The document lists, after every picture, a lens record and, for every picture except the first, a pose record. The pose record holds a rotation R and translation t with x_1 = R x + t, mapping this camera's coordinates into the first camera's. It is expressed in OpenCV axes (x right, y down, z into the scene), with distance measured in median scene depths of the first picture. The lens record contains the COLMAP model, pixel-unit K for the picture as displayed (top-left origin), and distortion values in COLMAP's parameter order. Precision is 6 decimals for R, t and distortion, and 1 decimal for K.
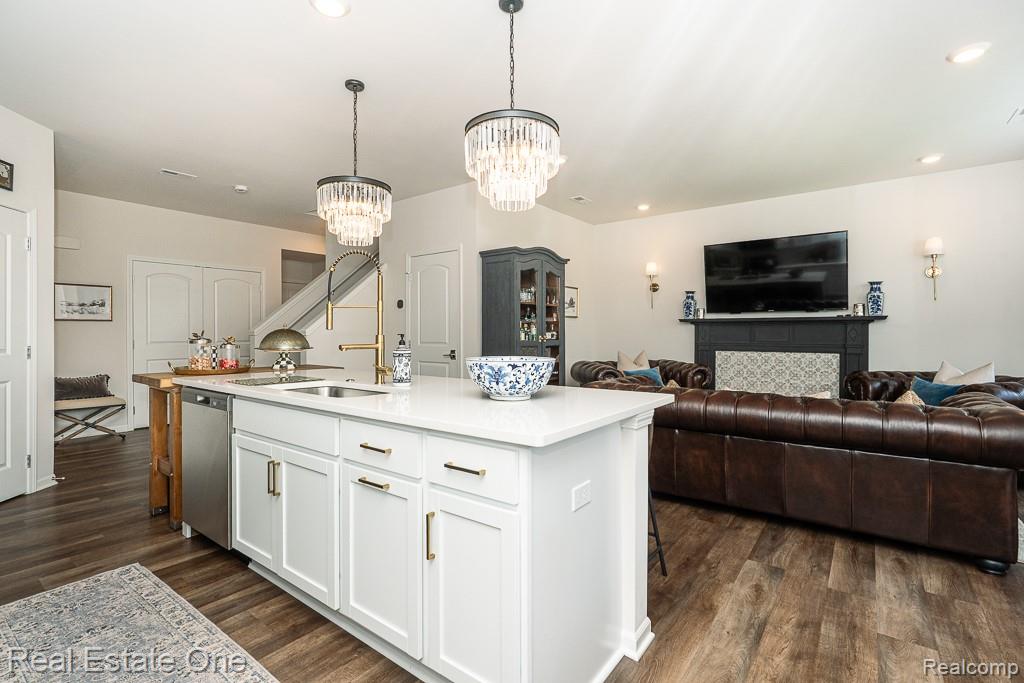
lens RADIAL K [[480.0, 0, 513.8], [0, 480.0, 336.2], [0, 0, 1]] dist [-0.000804, -0.000026]
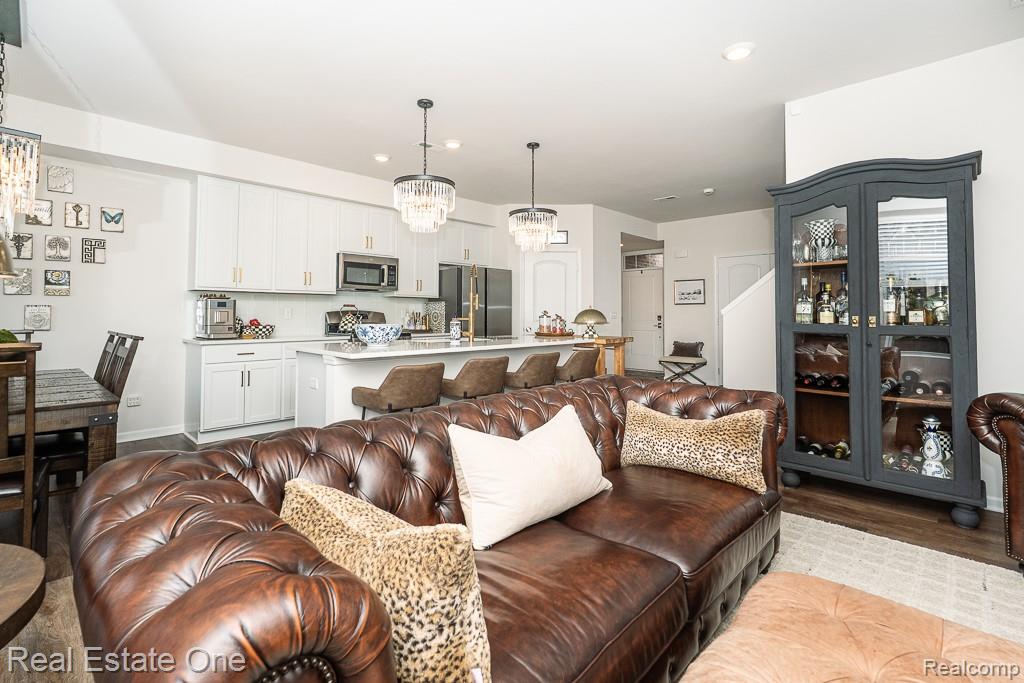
lens RADIAL K [[481.0, 0, 511.2], [0, 481.0, 307.9], [0, 0, 1]] dist [0.000042, 0.000529]
pose [[-0.119905, -0.013185, -0.992698, 0.679219], [-0.011982, 0.999858, -0.011833, 0.000862], [0.992713, 0.010476, -0.120046, 0.668610]]
